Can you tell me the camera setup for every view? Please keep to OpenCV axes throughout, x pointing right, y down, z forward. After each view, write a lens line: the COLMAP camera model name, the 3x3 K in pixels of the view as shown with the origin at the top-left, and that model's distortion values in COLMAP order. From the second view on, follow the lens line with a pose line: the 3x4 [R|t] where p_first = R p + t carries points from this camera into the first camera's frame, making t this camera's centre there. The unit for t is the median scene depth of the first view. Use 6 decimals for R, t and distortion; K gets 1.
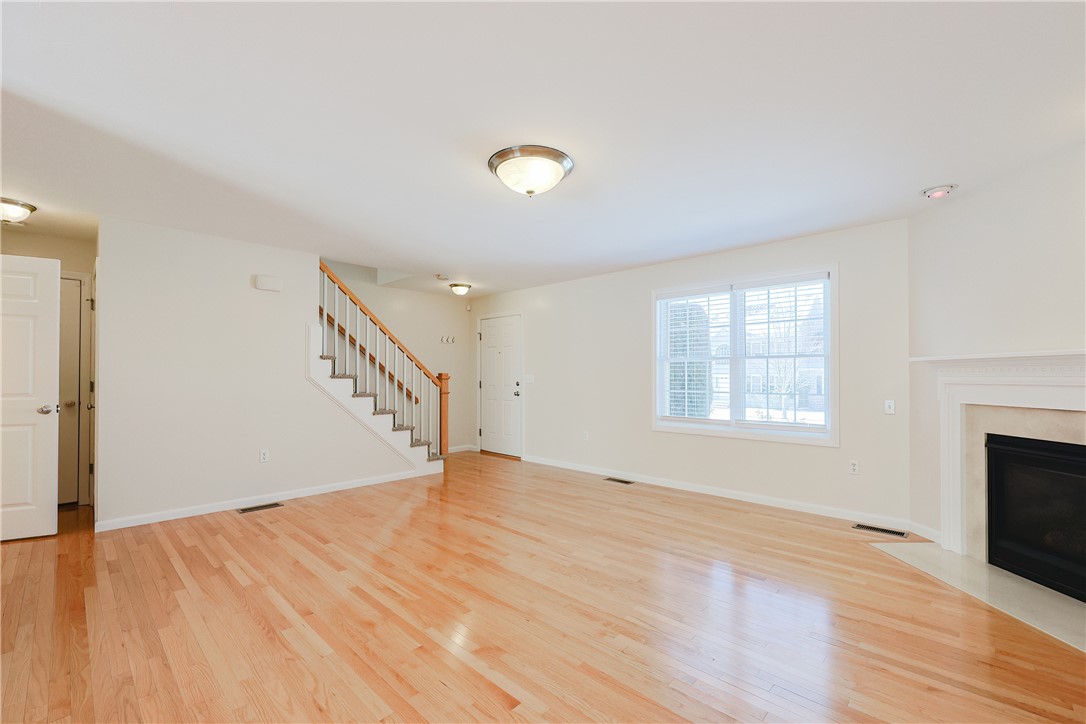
lens RADIAL K [[462.3, 0, 551.3], [0, 462.3, 367.9], [0, 0, 1]] dist [-0.000546, -0.000180]
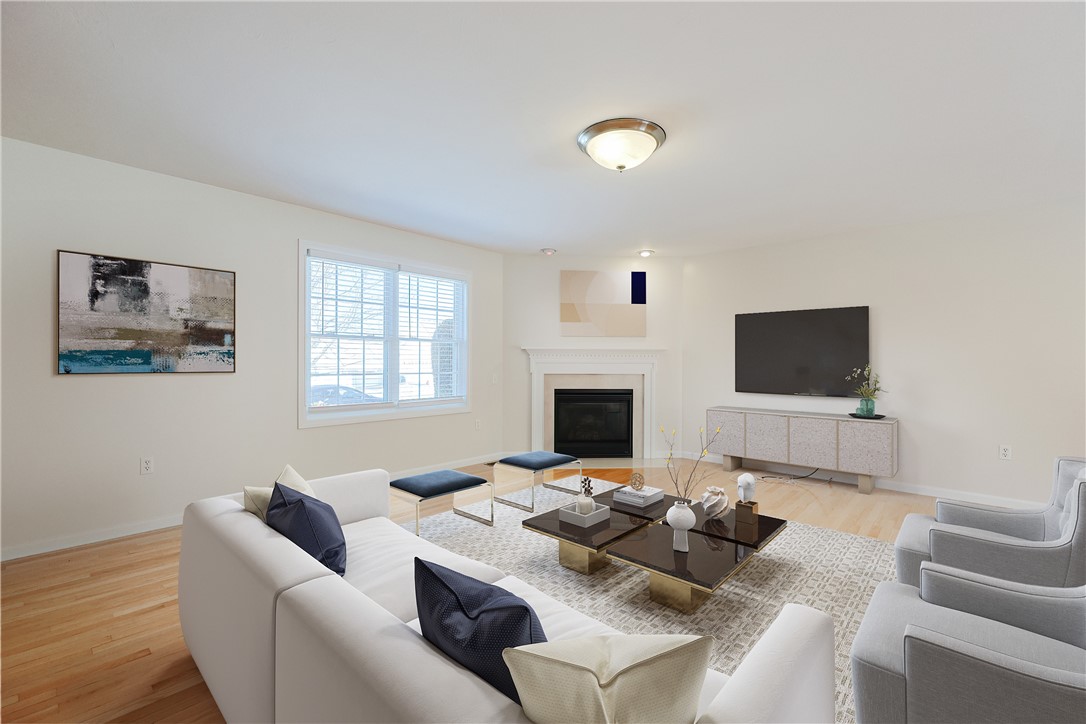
lens RADIAL K [[462.3, 0, 551.3], [0, 462.3, 367.9], [0, 0, 1]] dist [-0.000546, -0.000180]
pose [[-0.023061, -0.012496, 0.999656, -0.693100], [-0.025090, 0.999614, 0.011917, 0.024672], [-0.999419, -0.024806, -0.023365, 0.793282]]
